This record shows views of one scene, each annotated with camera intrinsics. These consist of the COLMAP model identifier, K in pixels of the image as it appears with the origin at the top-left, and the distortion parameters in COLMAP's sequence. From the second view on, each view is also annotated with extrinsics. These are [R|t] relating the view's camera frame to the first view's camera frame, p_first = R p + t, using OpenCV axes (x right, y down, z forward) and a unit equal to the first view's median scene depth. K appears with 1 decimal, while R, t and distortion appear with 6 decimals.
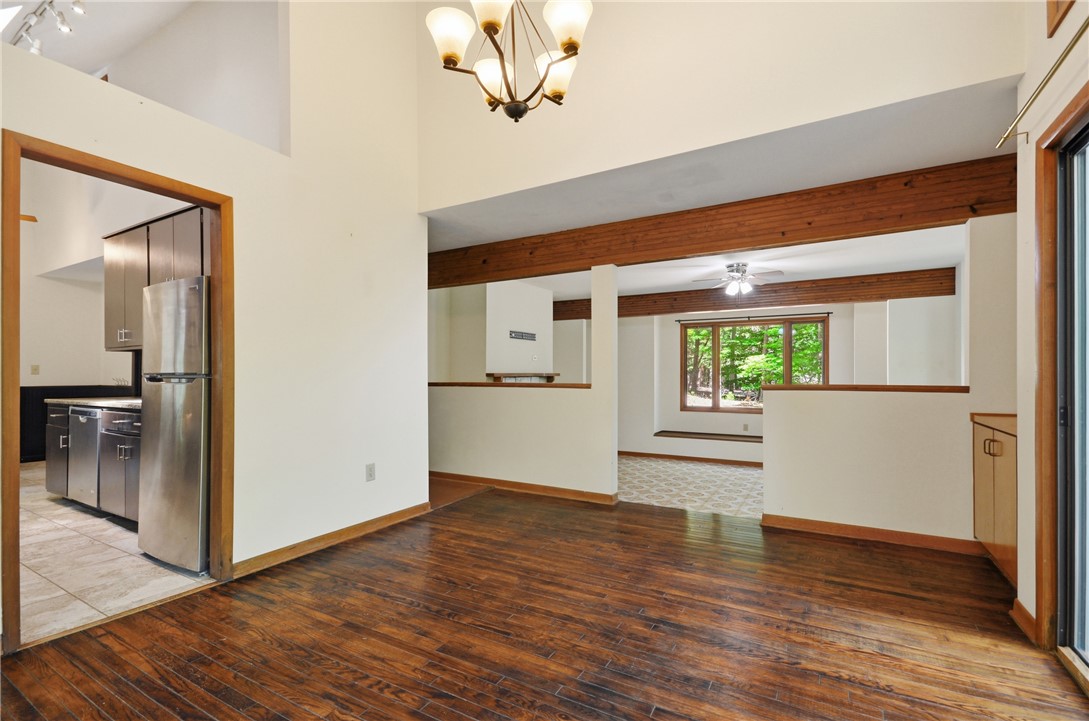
lens RADIAL K [[484.5, 0, 555.4], [0, 484.5, 374.0], [0, 0, 1]] dist [0.006595, -0.001546]
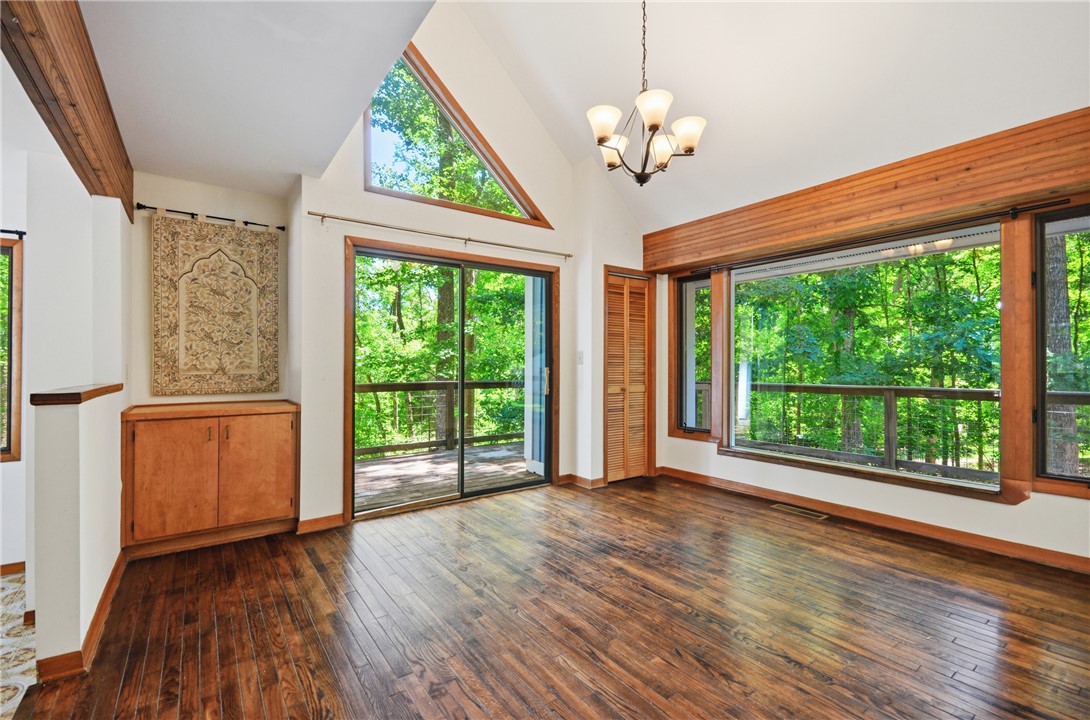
lens RADIAL K [[485.0, 0, 559.0], [0, 485.0, 367.5], [0, 0, 1]] dist [0.006595, -0.001546]
pose [[-0.916384, 0.000604, 0.400299, -0.301979], [0.001303, 0.999998, 0.001475, -0.004637], [-0.400297, 0.001874, -0.916383, 1.706674]]
